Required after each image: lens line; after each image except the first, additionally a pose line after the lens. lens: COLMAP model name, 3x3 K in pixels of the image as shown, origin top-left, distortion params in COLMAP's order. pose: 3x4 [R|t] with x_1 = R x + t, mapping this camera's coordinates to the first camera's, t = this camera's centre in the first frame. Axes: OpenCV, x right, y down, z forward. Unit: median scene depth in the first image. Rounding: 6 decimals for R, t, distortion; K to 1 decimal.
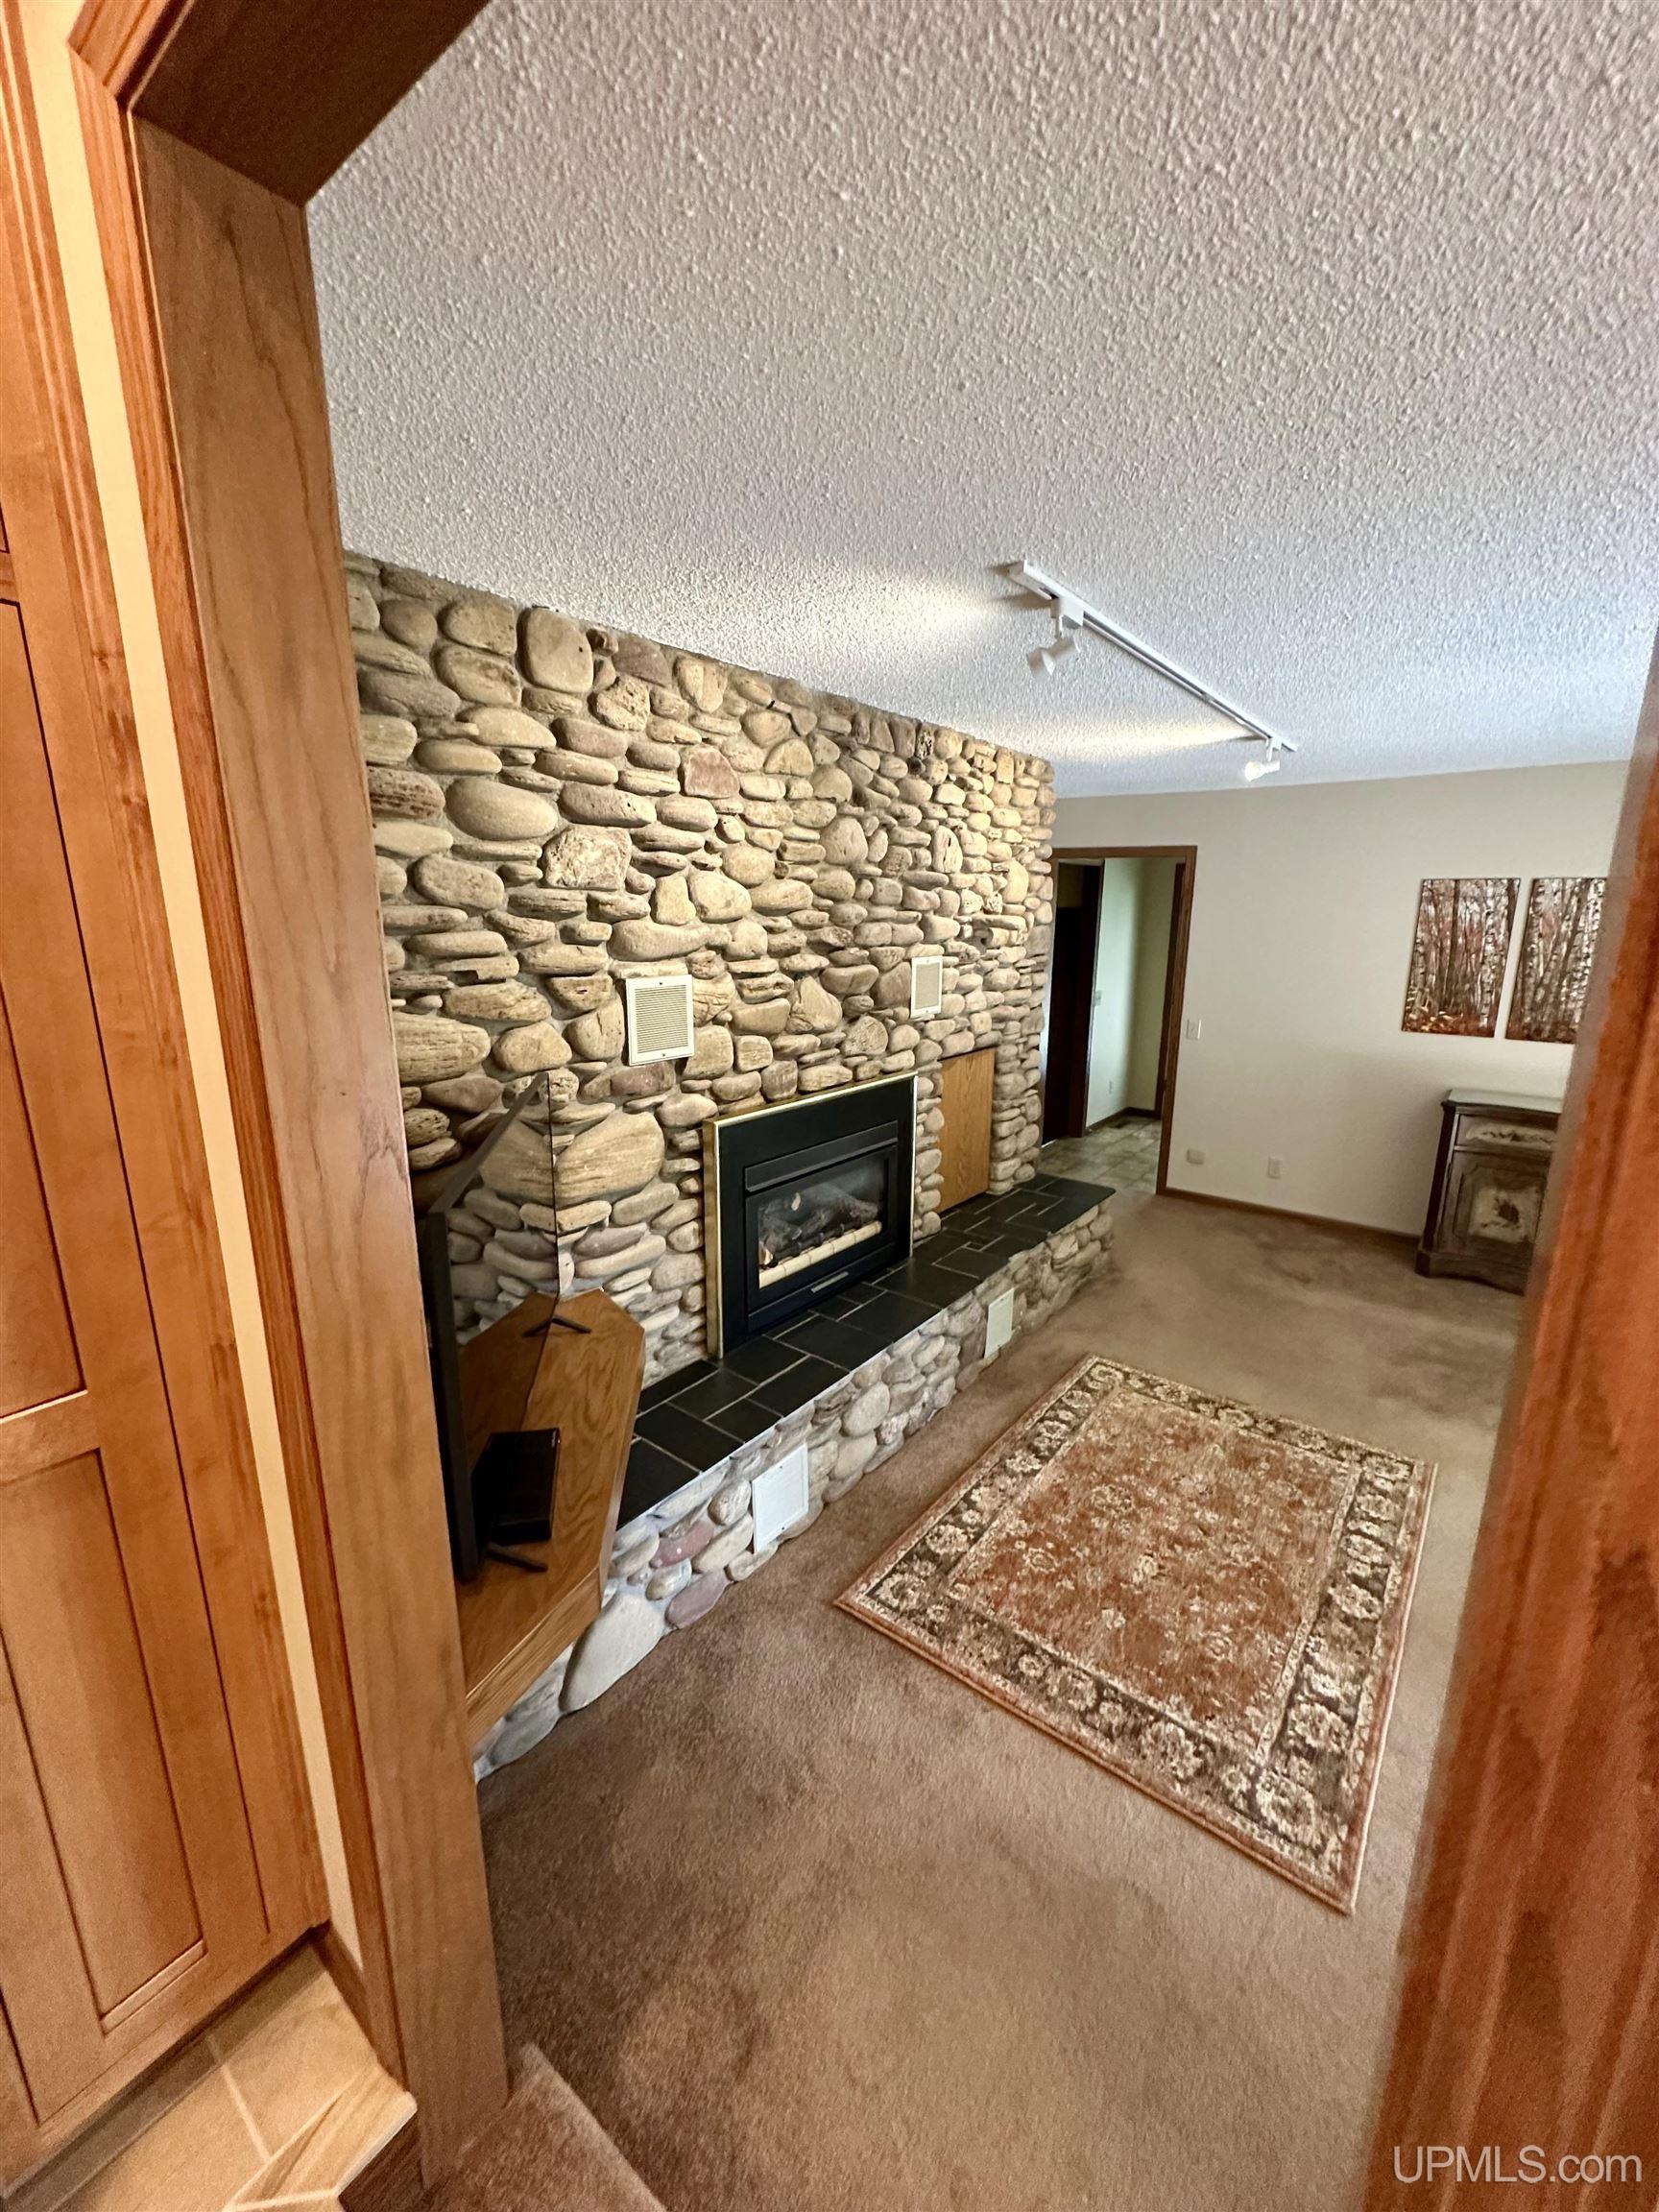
lens RADIAL K [[882.4, 0, 829.5], [0, 882.4, 1106.0], [0, 0, 1]] dist [-0.000140, -0.000014]
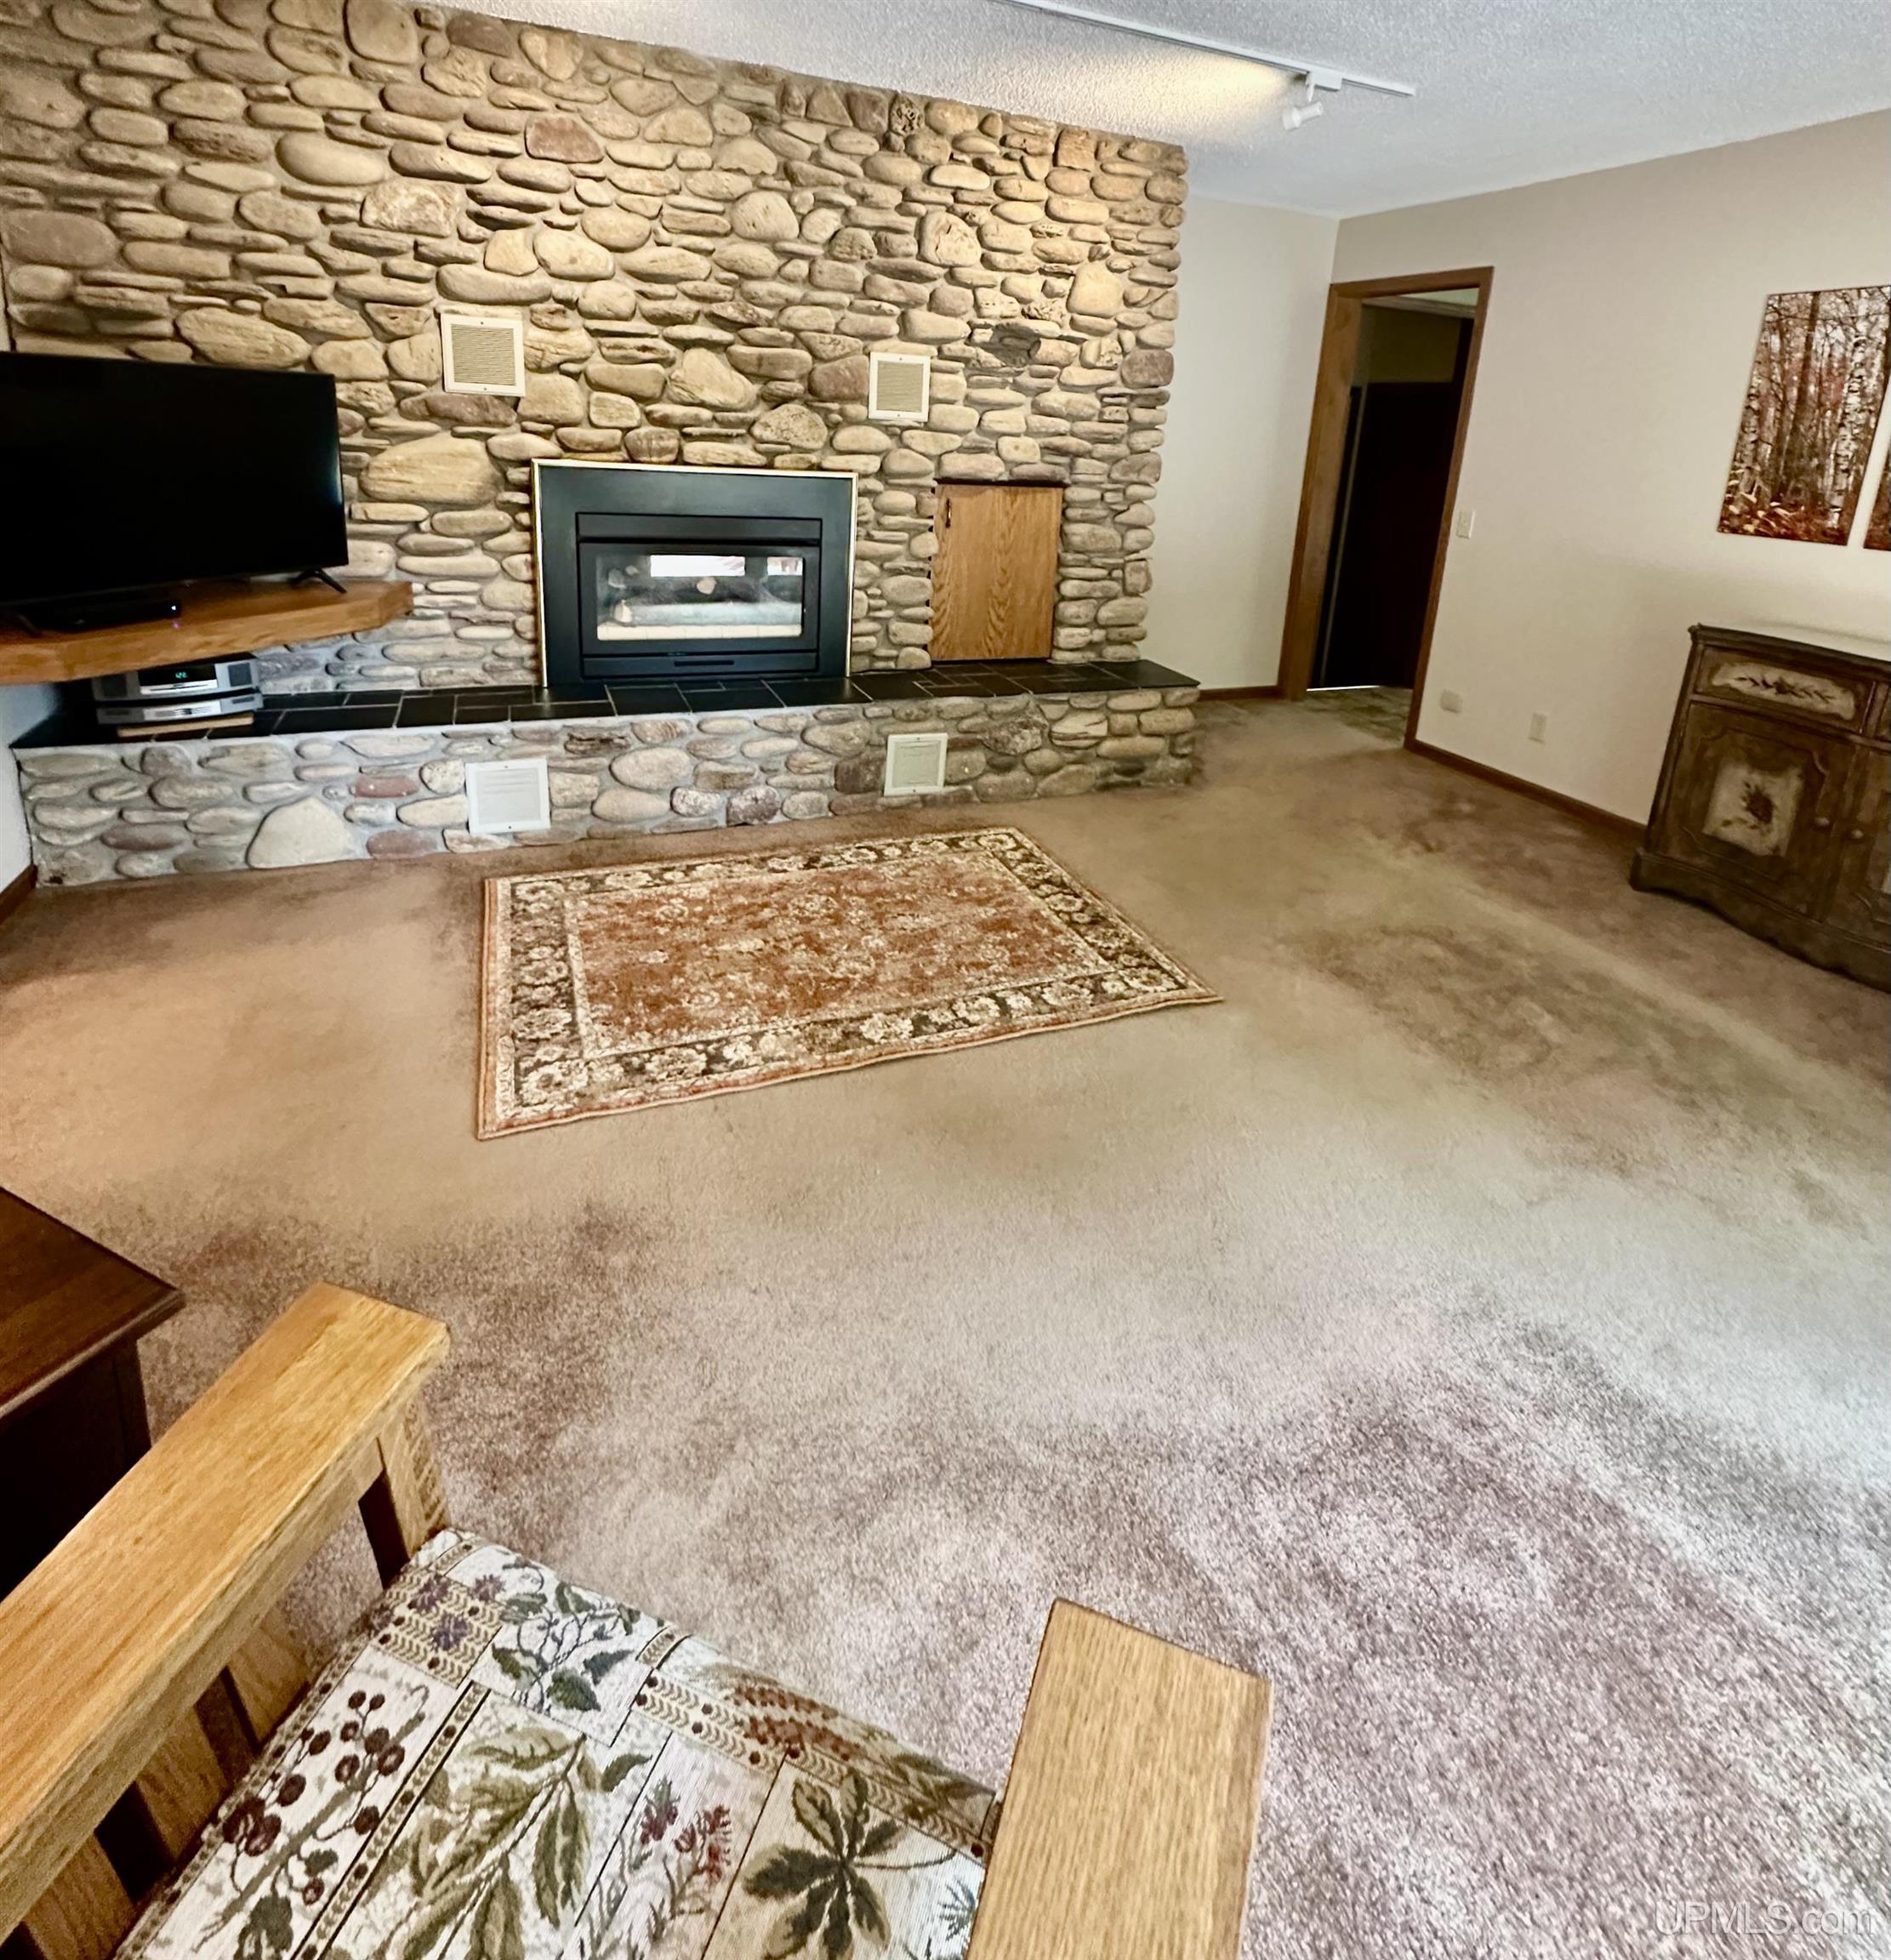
lens RADIAL K [[1049.2, 0, 959.6], [0, 1049.2, 690.5], [0, 0, 1]] dist [-0.003537, 0.000555]
pose [[0.871419, 0.164109, -0.462274, 0.905347], [-0.160493, 0.985895, 0.047456, 0.143189], [0.463542, 0.032838, 0.885466, 0.087810]]
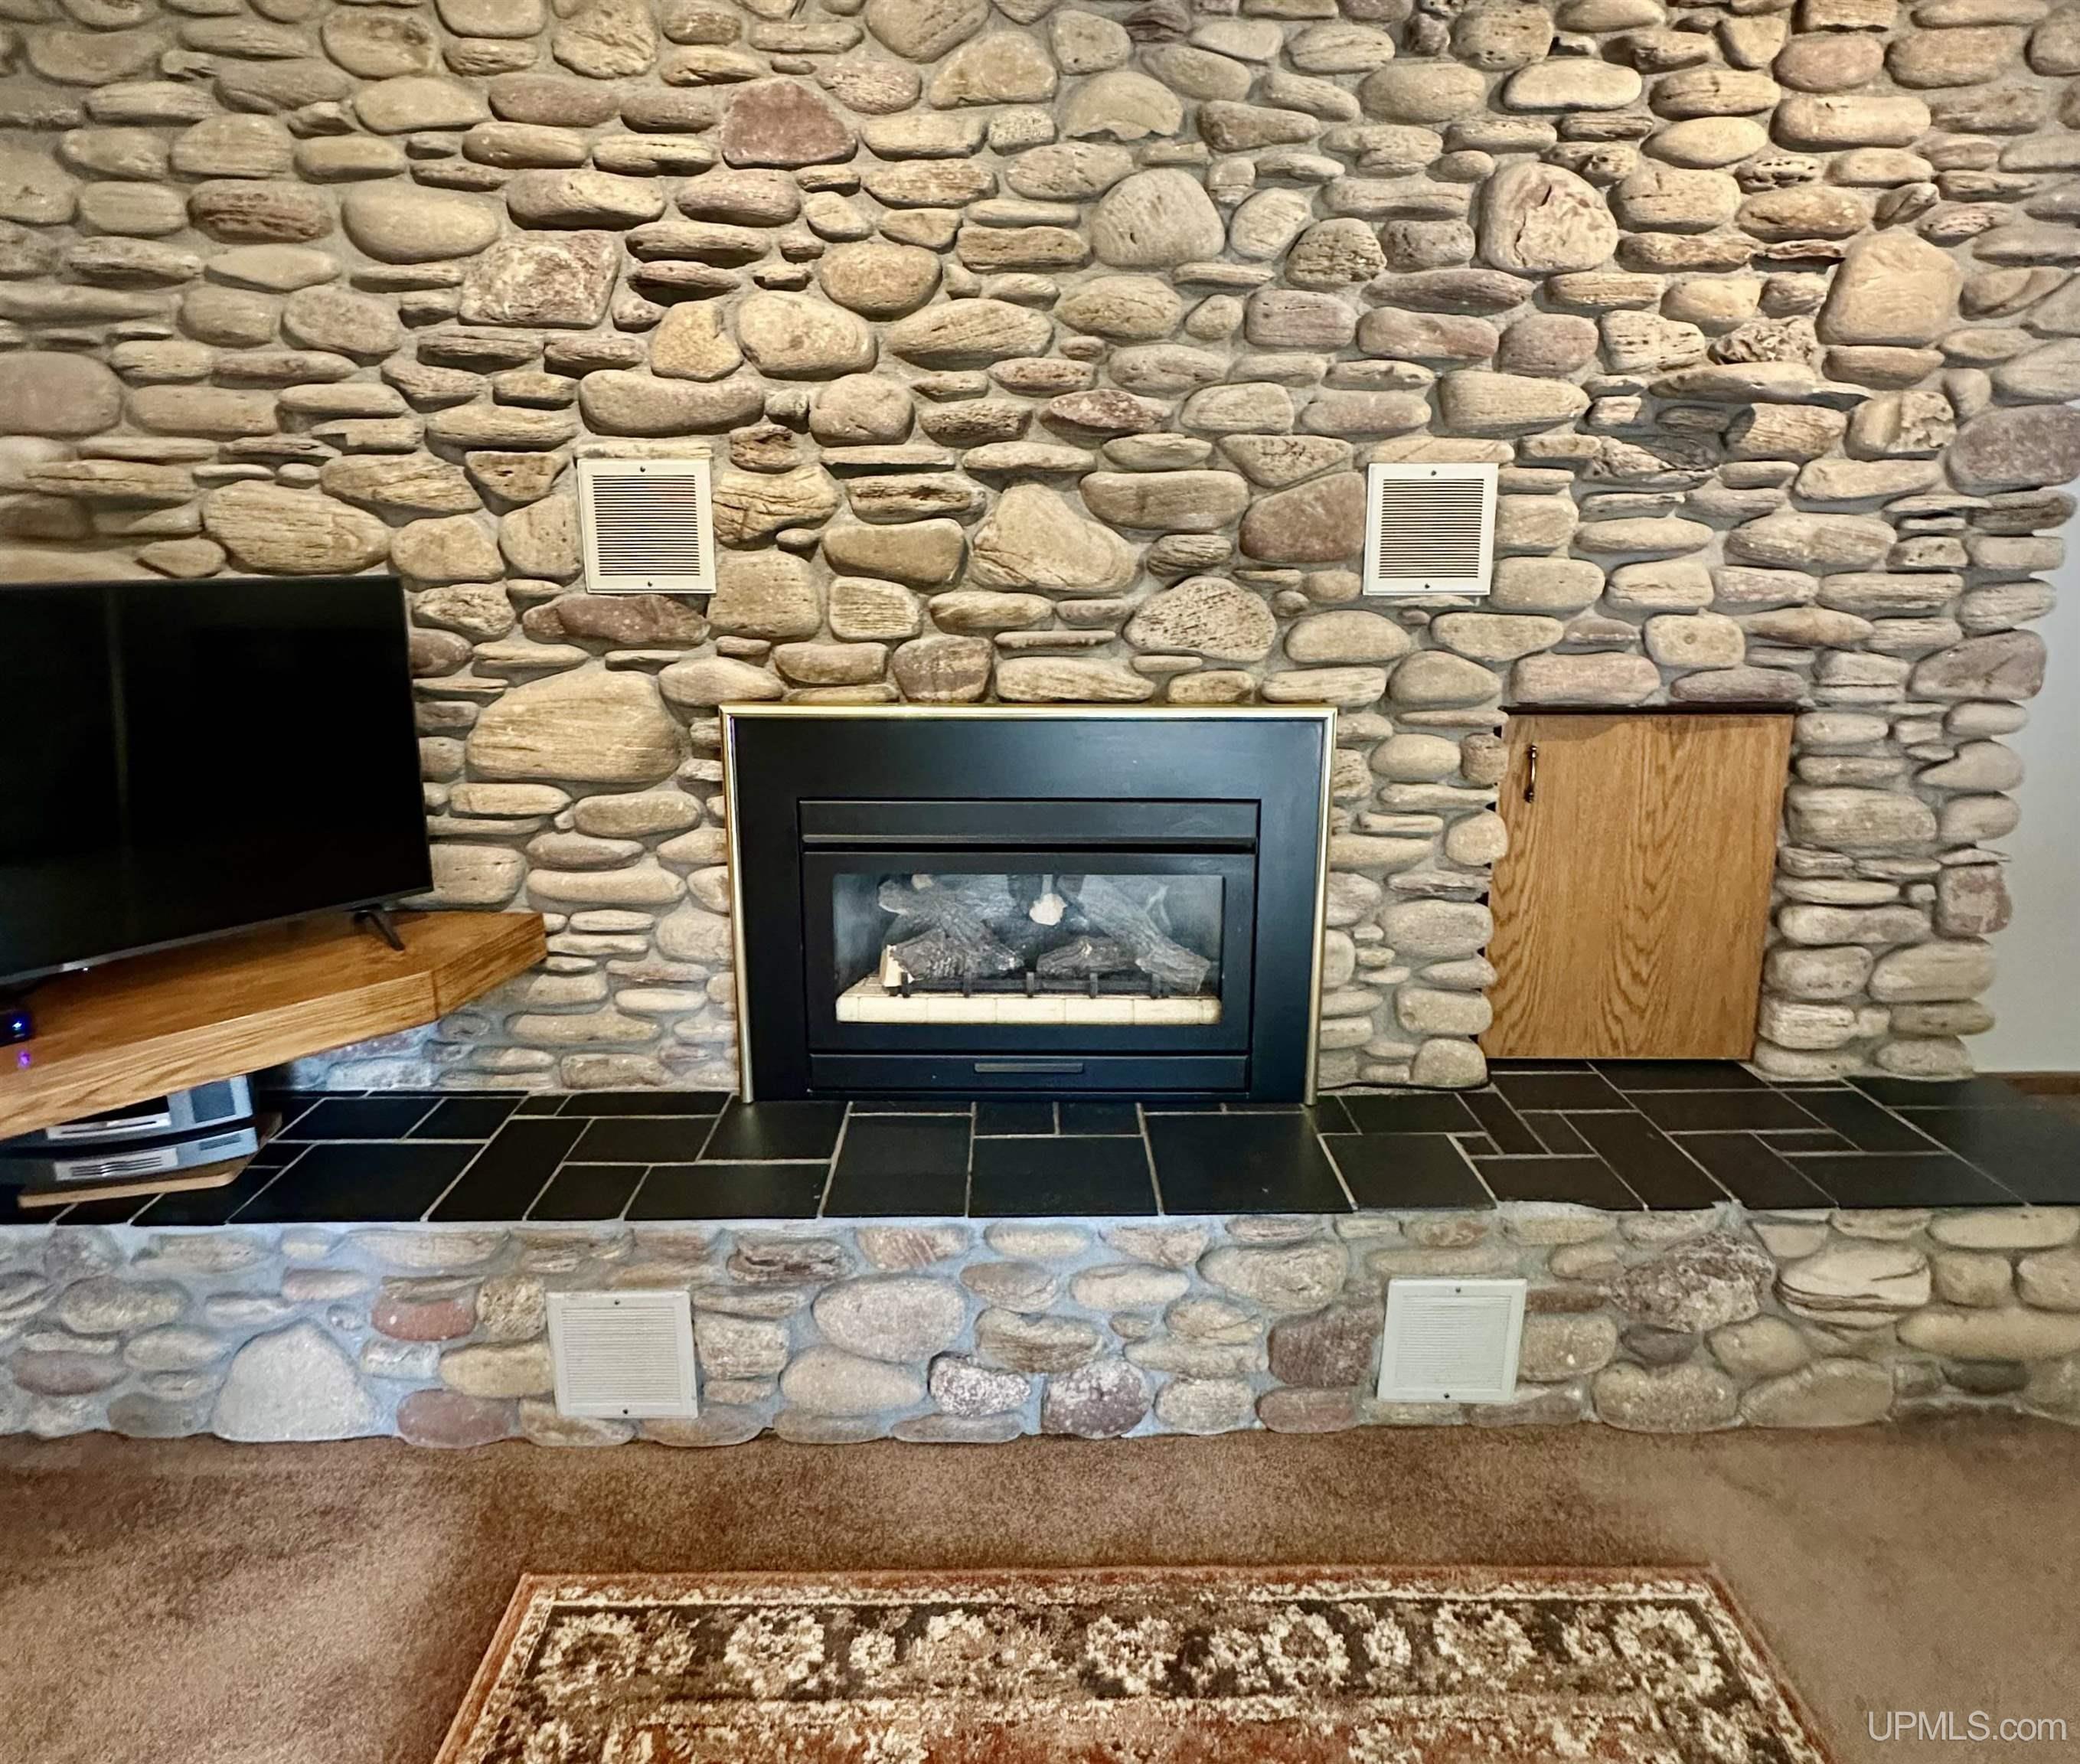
lens RADIAL K [[1124.0, 0, 1042.2], [0, 1124.0, 756.9], [0, 0, 1]] dist [-0.001706, -0.000478]
pose [[0.626150, 0.142462, -0.766577, 0.552778], [-0.171272, 0.984284, 0.043024, -0.016173], [0.760659, 0.104353, 0.640709, 0.620813]]
